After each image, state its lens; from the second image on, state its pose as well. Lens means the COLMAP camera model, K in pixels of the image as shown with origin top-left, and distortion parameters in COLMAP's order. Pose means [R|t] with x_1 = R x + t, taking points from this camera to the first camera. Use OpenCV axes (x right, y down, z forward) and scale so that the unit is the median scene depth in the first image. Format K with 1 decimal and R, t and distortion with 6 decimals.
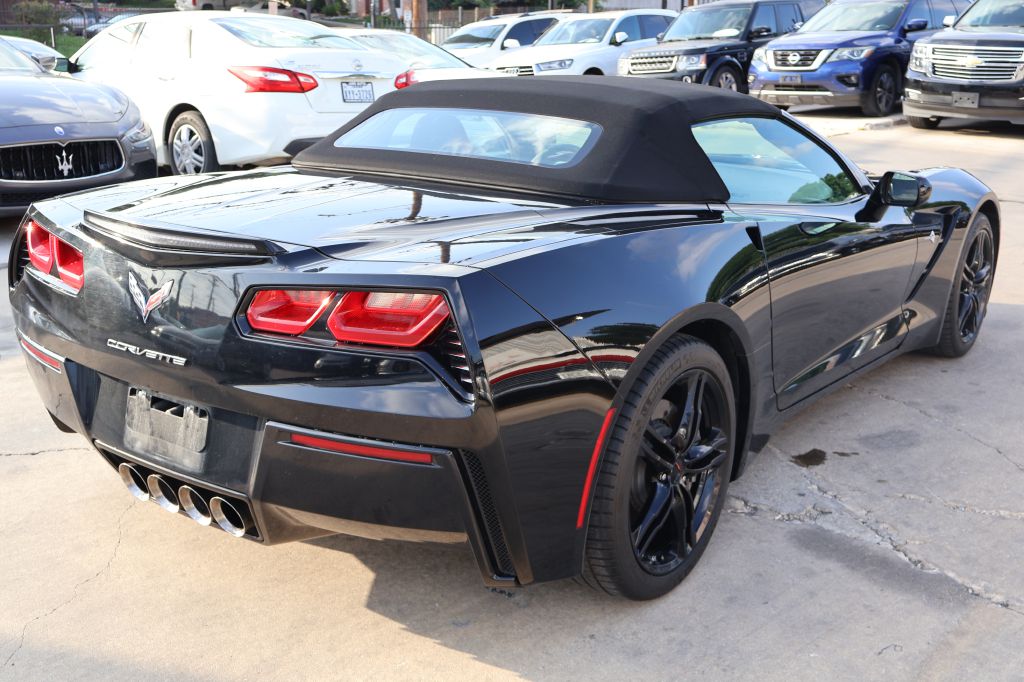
lens RADIAL K [[1232.5, 0, 536.8], [0, 1232.5, 341.2], [0, 0, 1]] dist [0.003357, 0.022248]
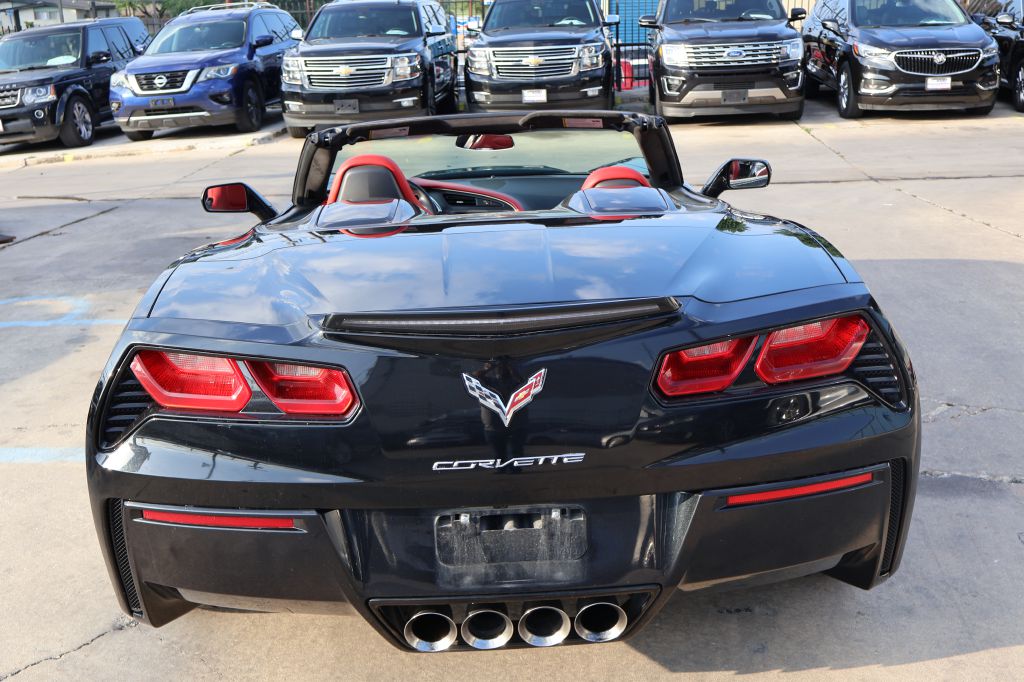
lens RADIAL K [[1216.0, 0, 512.0], [0, 1216.0, 341.0], [0, 0, 1]] dist [0.008551, 0.005939]
pose [[0.771592, -0.206434, 0.601689, -0.199344], [0.212366, 0.975205, 0.062251, -0.030513], [-0.599621, 0.079746, 0.796301, 0.085512]]
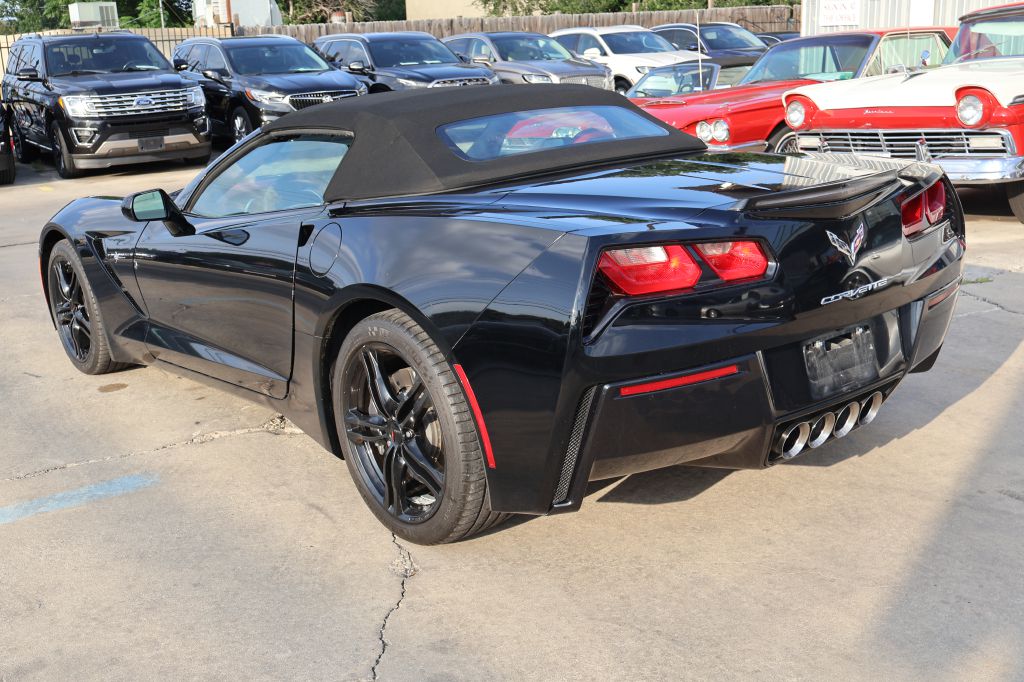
lens RADIAL K [[1232.5, 0, 536.8], [0, 1232.5, 341.2], [0, 0, 1]] dist [0.003357, 0.022248]
pose [[0.174290, -0.251519, 0.952030, -0.373918], [0.314068, 0.930531, 0.188342, -0.065438], [-0.933265, 0.266176, 0.241176, 0.254445]]
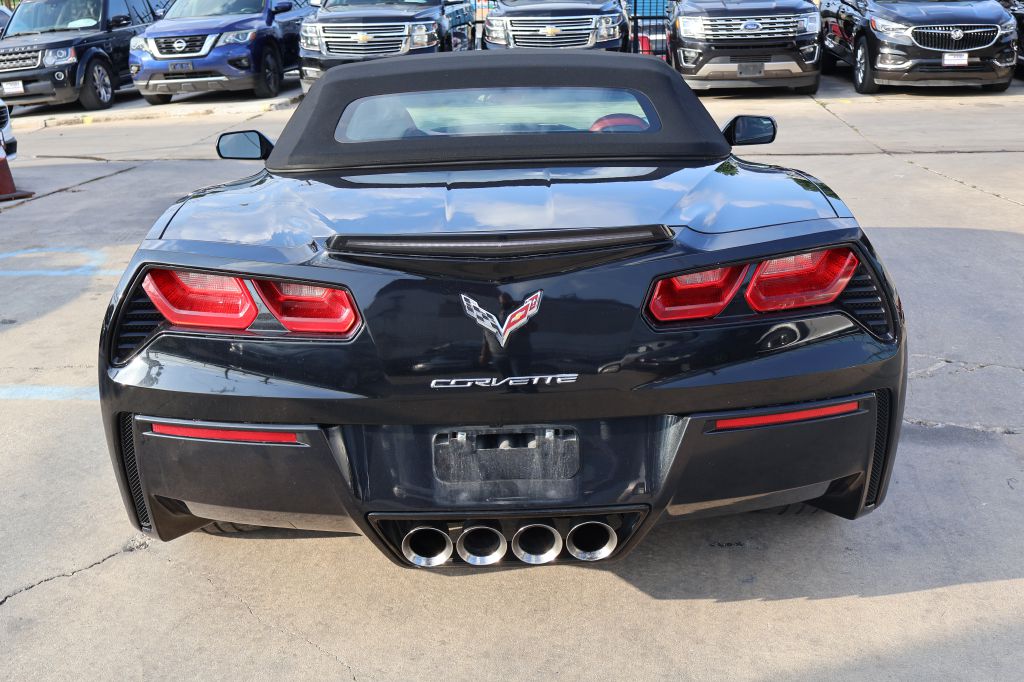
lens RADIAL K [[1216.0, 0, 512.0], [0, 1216.0, 341.0], [0, 0, 1]] dist [0.008551, 0.005939]
pose [[0.782920, -0.201801, 0.588483, -0.203259], [0.195643, 0.977802, 0.075020, -0.020452], [-0.590559, 0.056398, 0.805021, 0.078413]]
